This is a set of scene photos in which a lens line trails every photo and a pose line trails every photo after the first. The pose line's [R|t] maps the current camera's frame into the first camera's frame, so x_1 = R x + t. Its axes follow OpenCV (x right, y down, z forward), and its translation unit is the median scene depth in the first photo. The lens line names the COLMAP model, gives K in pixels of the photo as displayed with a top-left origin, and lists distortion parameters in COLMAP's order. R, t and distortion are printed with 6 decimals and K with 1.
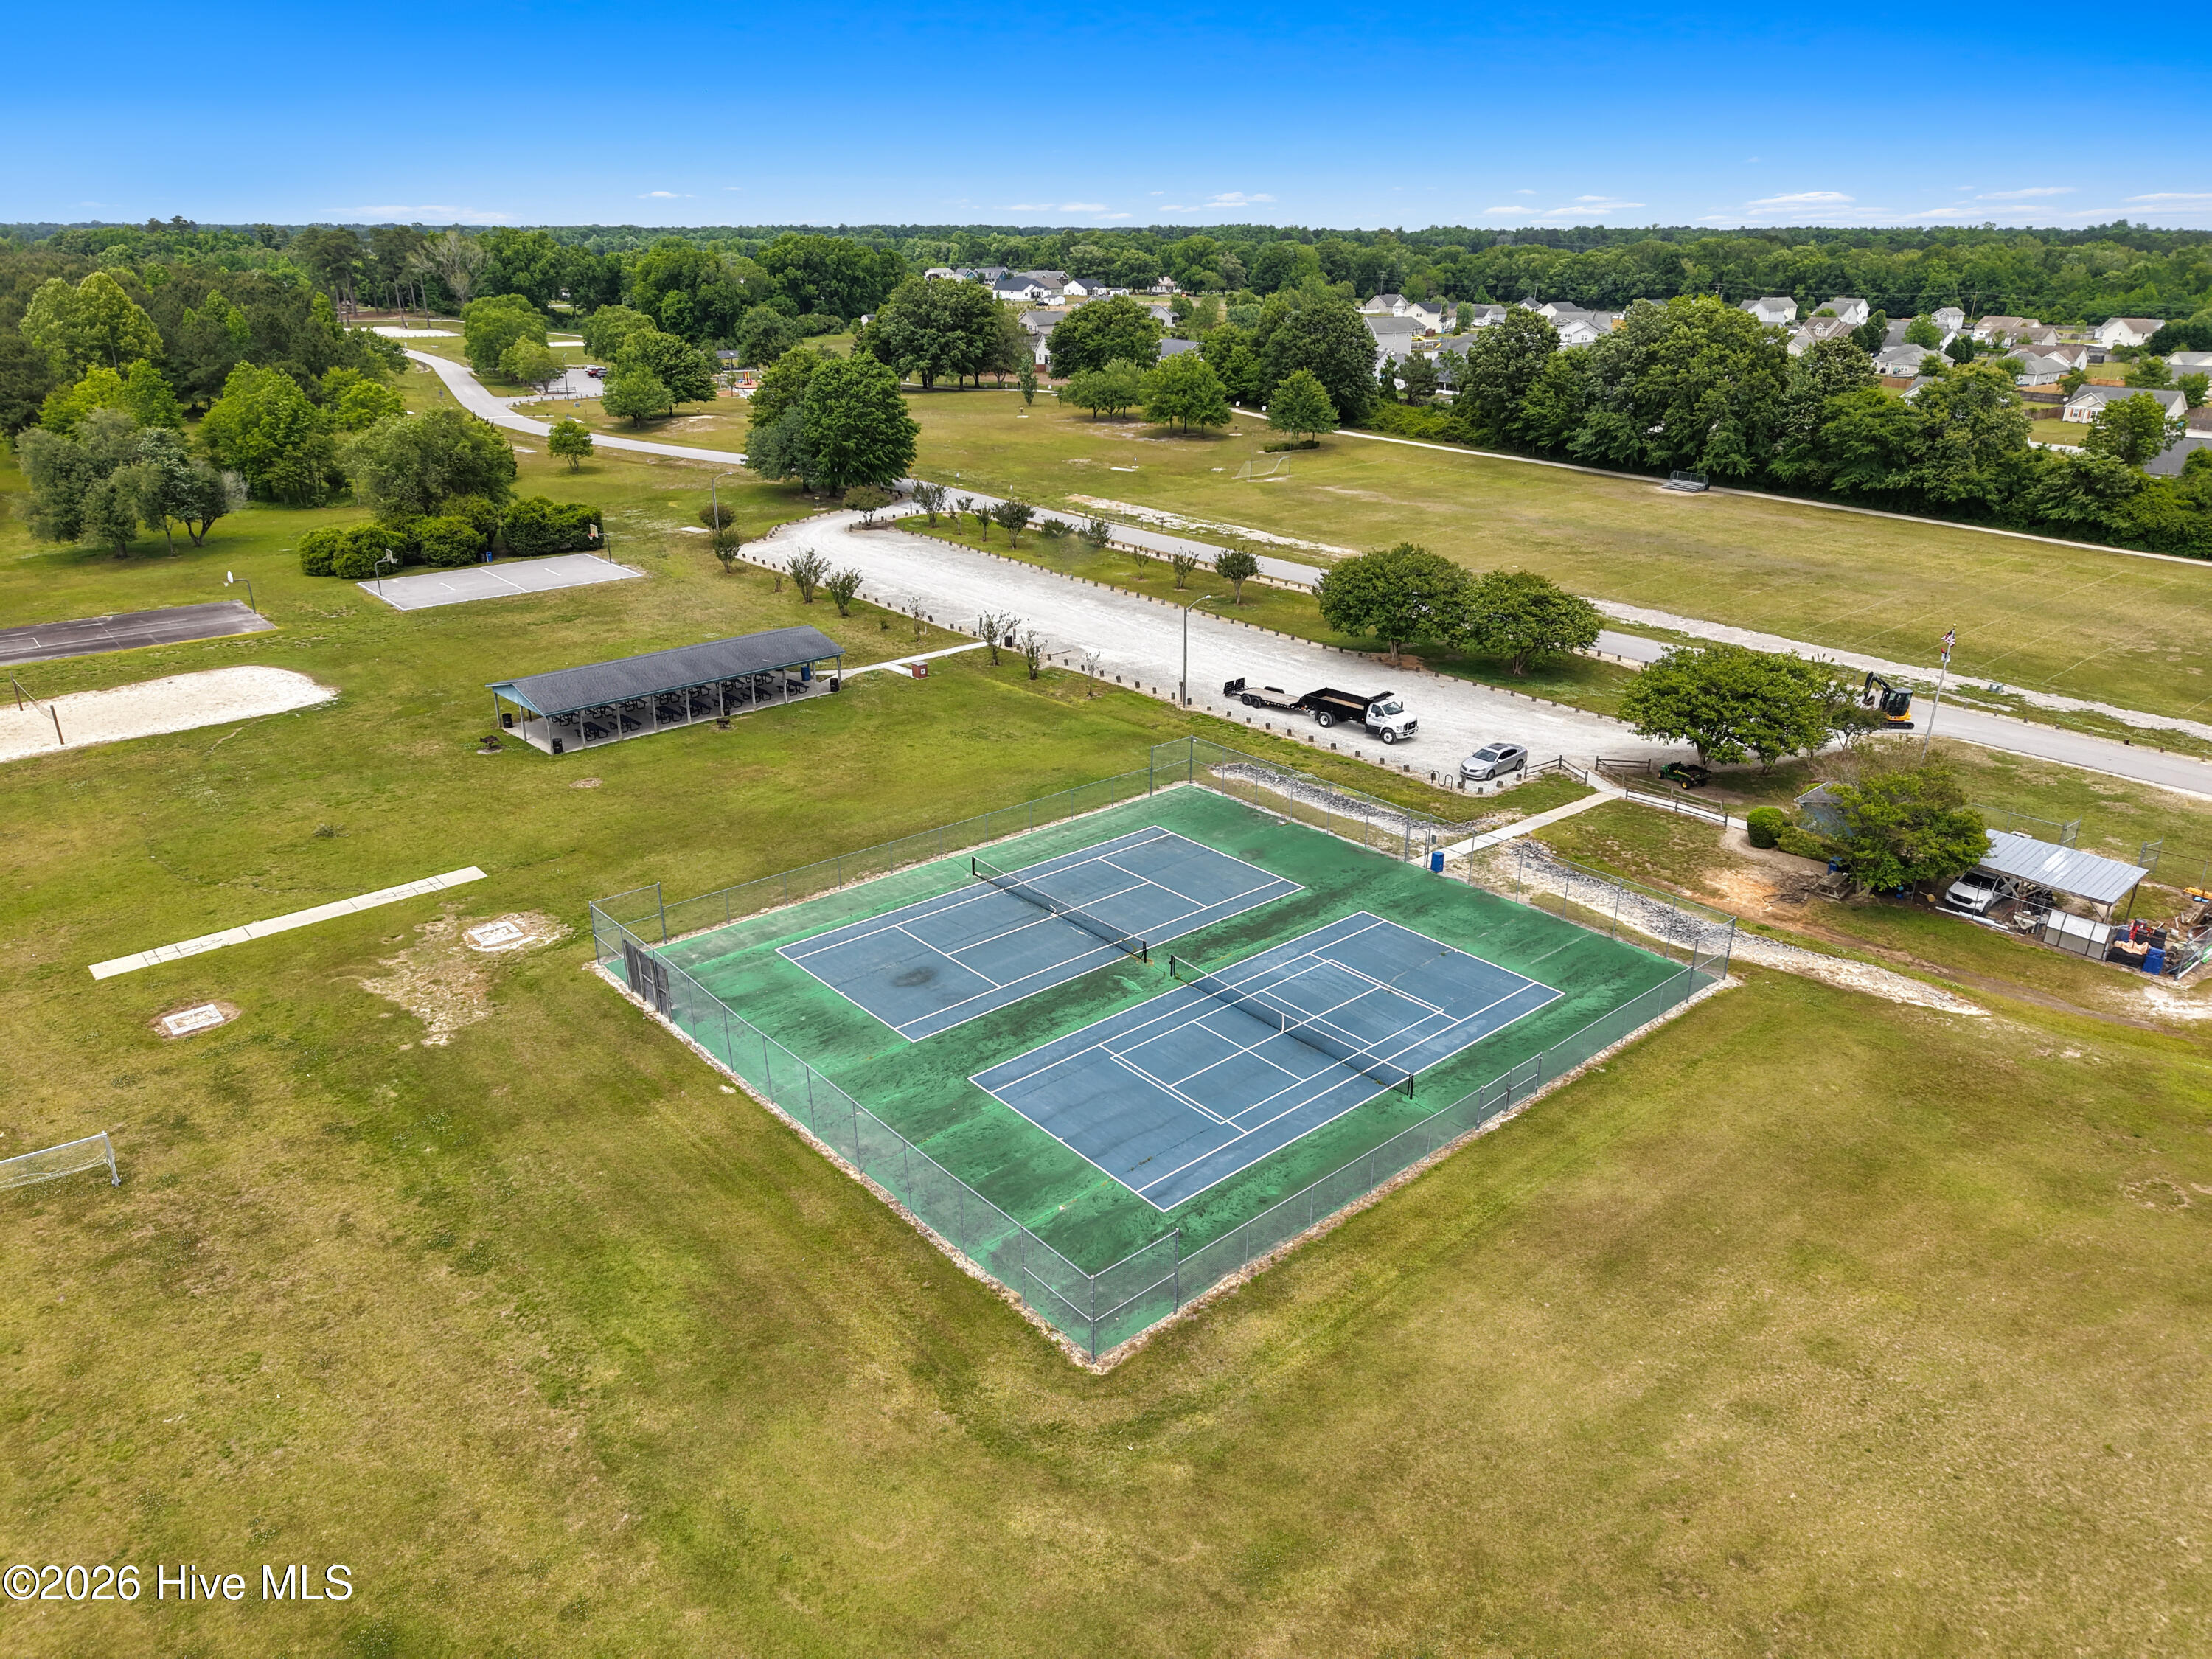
lens RADIAL K [[1447.5, 0, 1106.0], [0, 1447.5, 829.5], [0, 0, 1]] dist [0.022983, -0.000720]
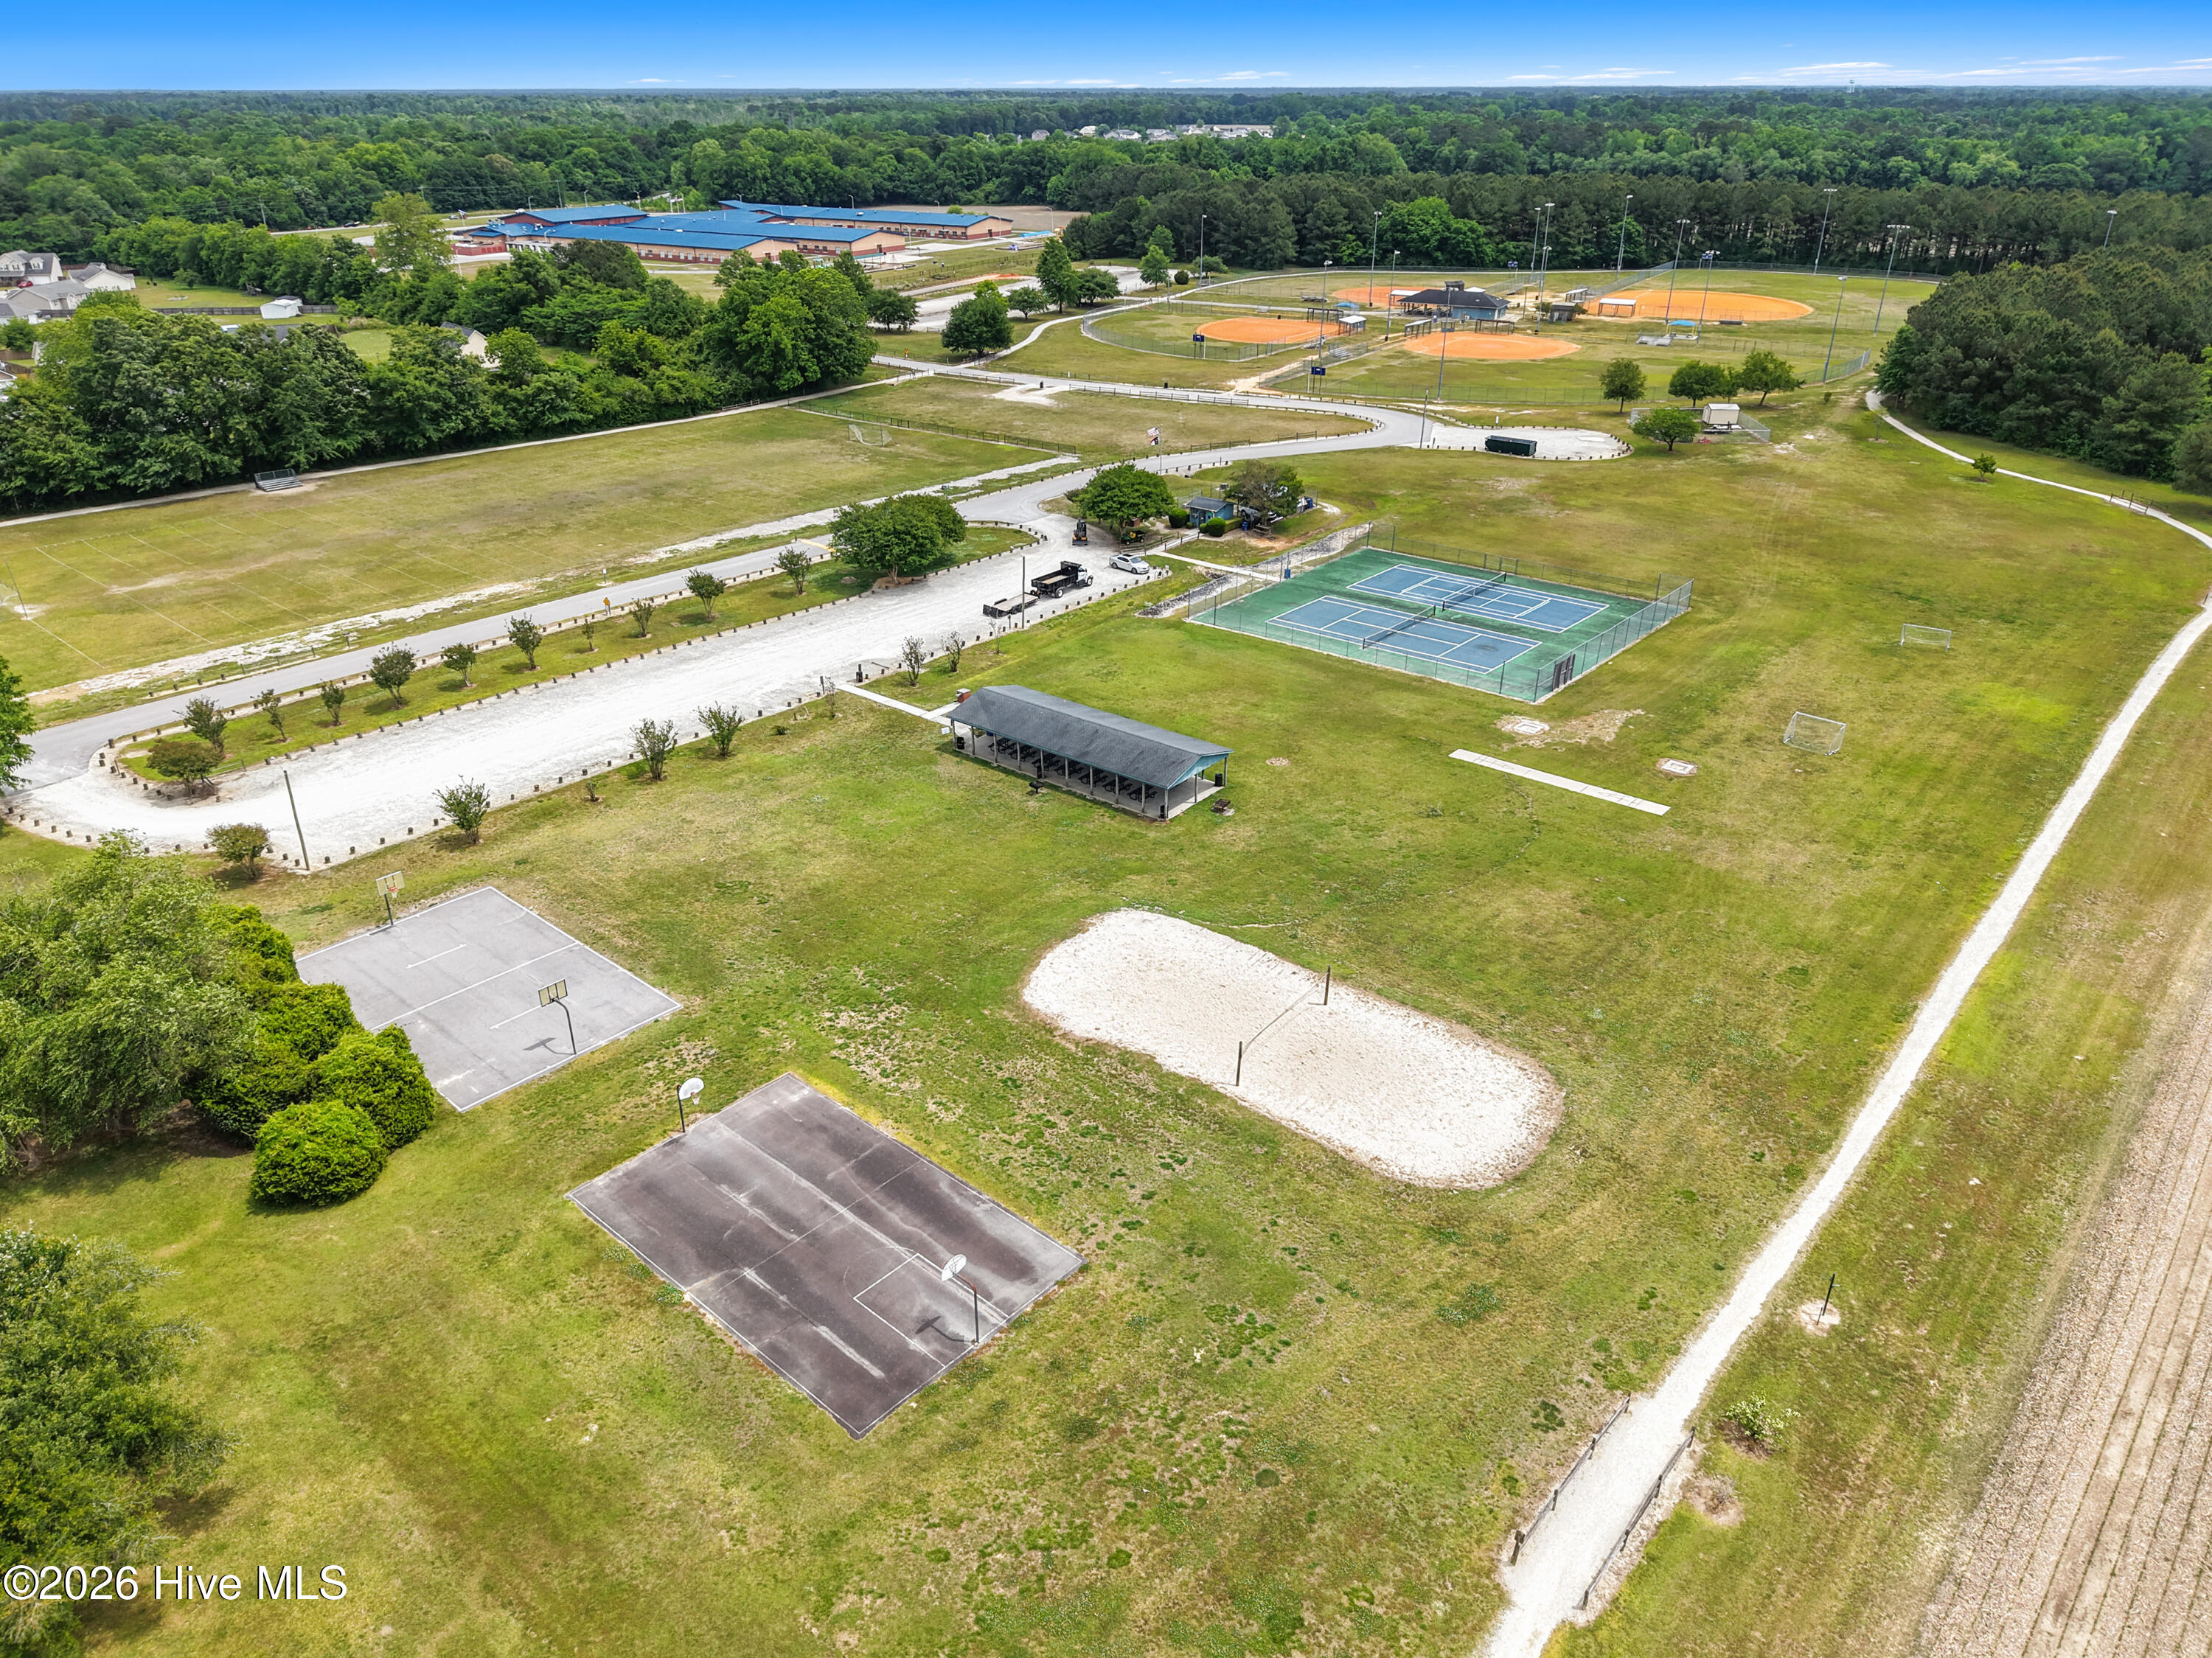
lens RADIAL K [[1447.4, 0, 1106.0], [0, 1447.4, 829.0], [0, 0, 1]] dist [0.022983, -0.000720]
pose [[-0.122094, -0.446580, 0.886375, -1.690112], [0.379797, 0.804063, 0.457424, -0.709910], [-0.916977, 0.392491, 0.071439, 1.197507]]
